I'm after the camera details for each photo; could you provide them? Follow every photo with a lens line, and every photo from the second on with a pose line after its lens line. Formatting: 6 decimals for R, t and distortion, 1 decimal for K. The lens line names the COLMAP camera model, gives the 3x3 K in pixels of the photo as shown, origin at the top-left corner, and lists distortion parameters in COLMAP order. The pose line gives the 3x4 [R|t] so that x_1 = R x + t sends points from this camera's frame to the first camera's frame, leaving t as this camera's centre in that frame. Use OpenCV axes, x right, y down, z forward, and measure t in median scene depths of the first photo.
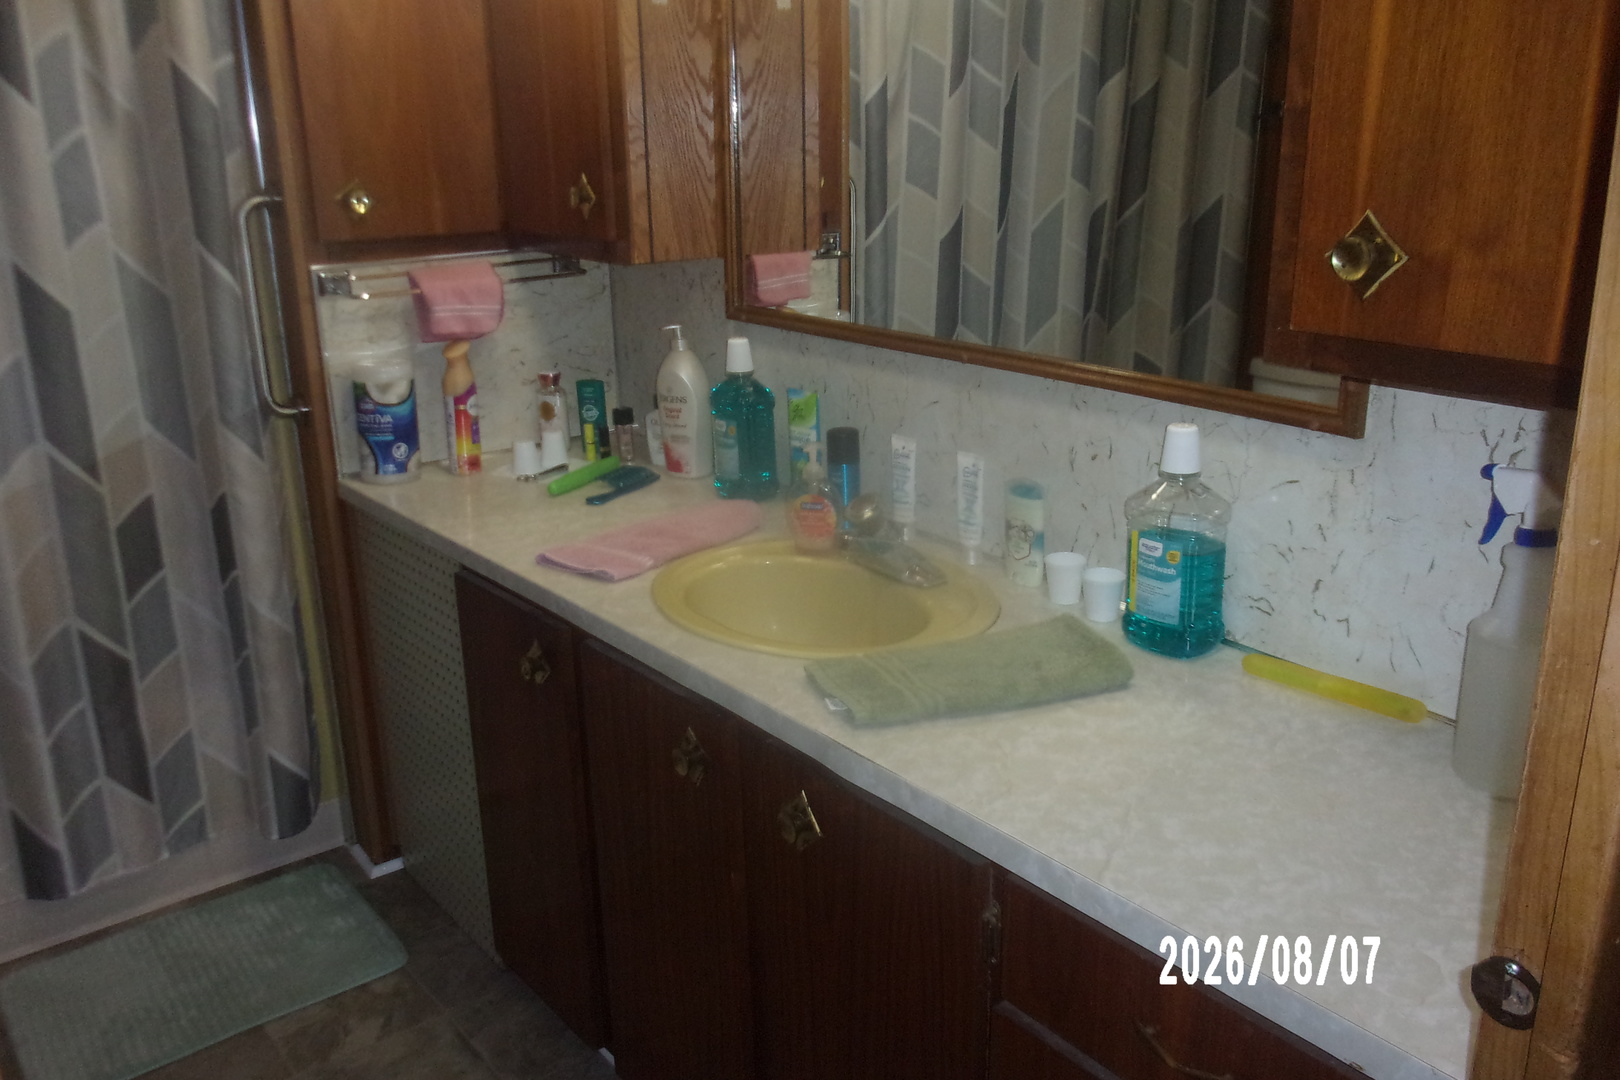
lens RADIAL K [[1326.3, 0, 810.0], [0, 1326.3, 540.0], [0, 0, 1]] dist [-0.009463, -0.060190]
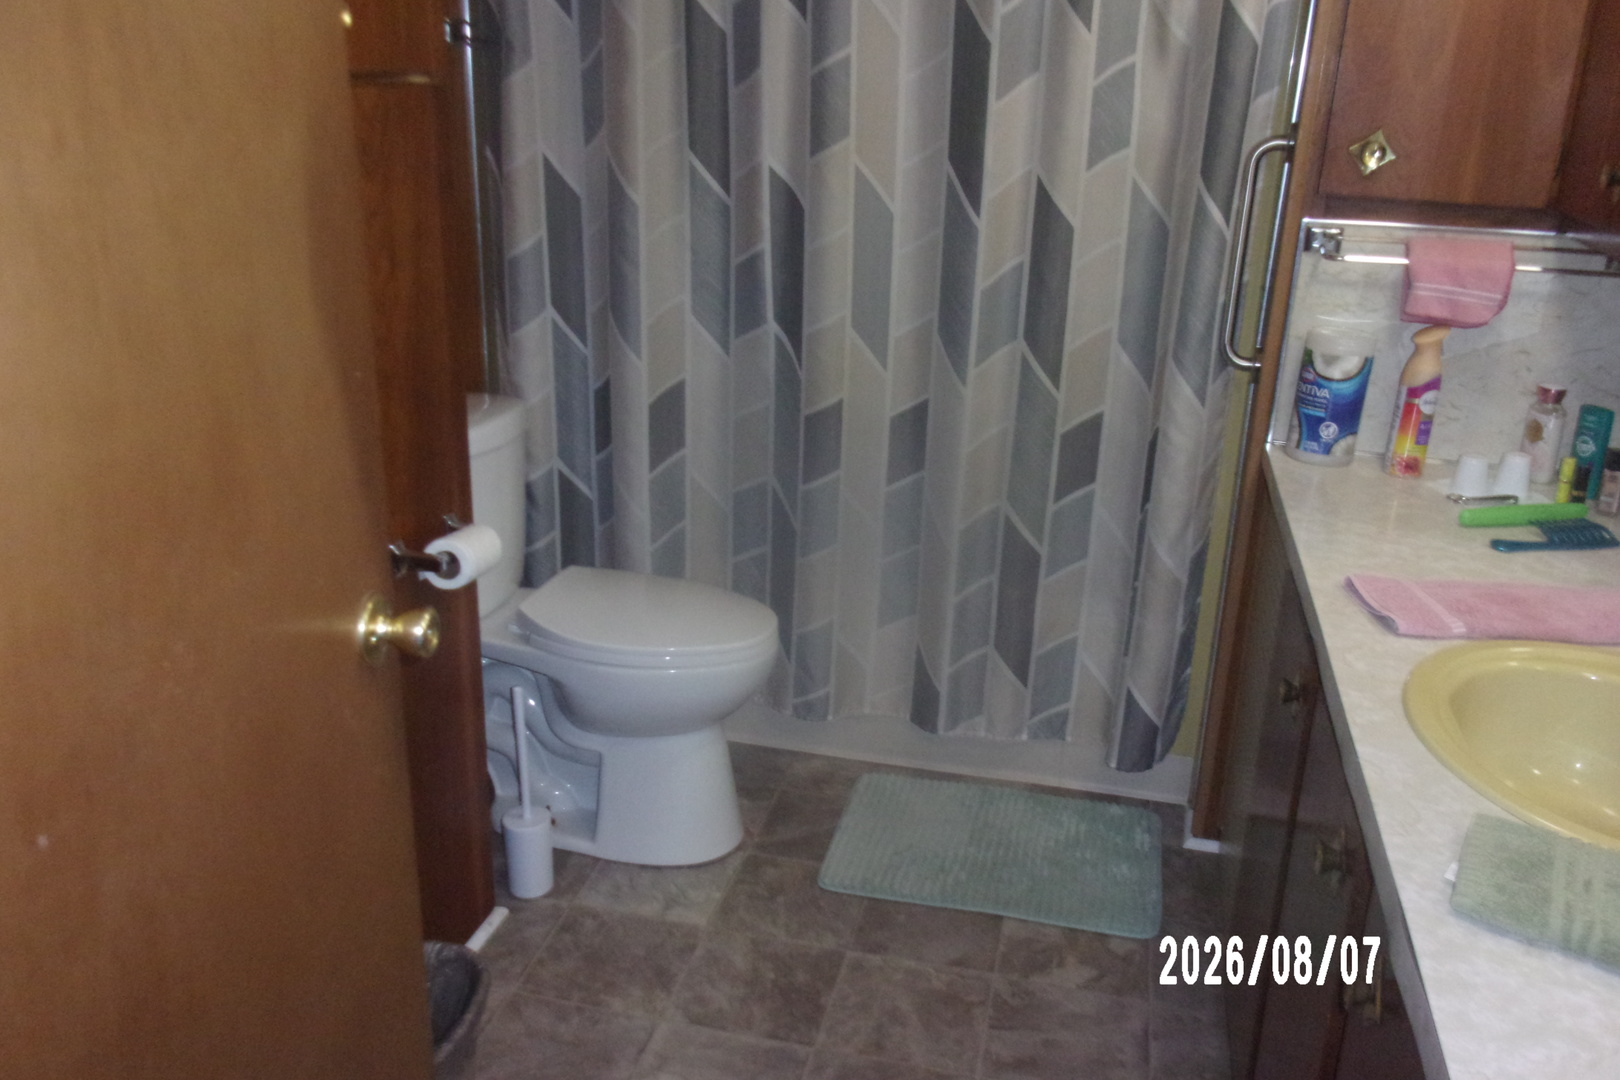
lens RADIAL K [[1351.5, 0, 810.0], [0, 1351.5, 540.0], [0, 0, 1]] dist [0.008914, -0.057843]
pose [[0.607669, 0.302283, -0.734413, 0.179072], [-0.278650, 0.947095, 0.159261, -0.044053], [0.743702, 0.107866, 0.659752, 0.123576]]
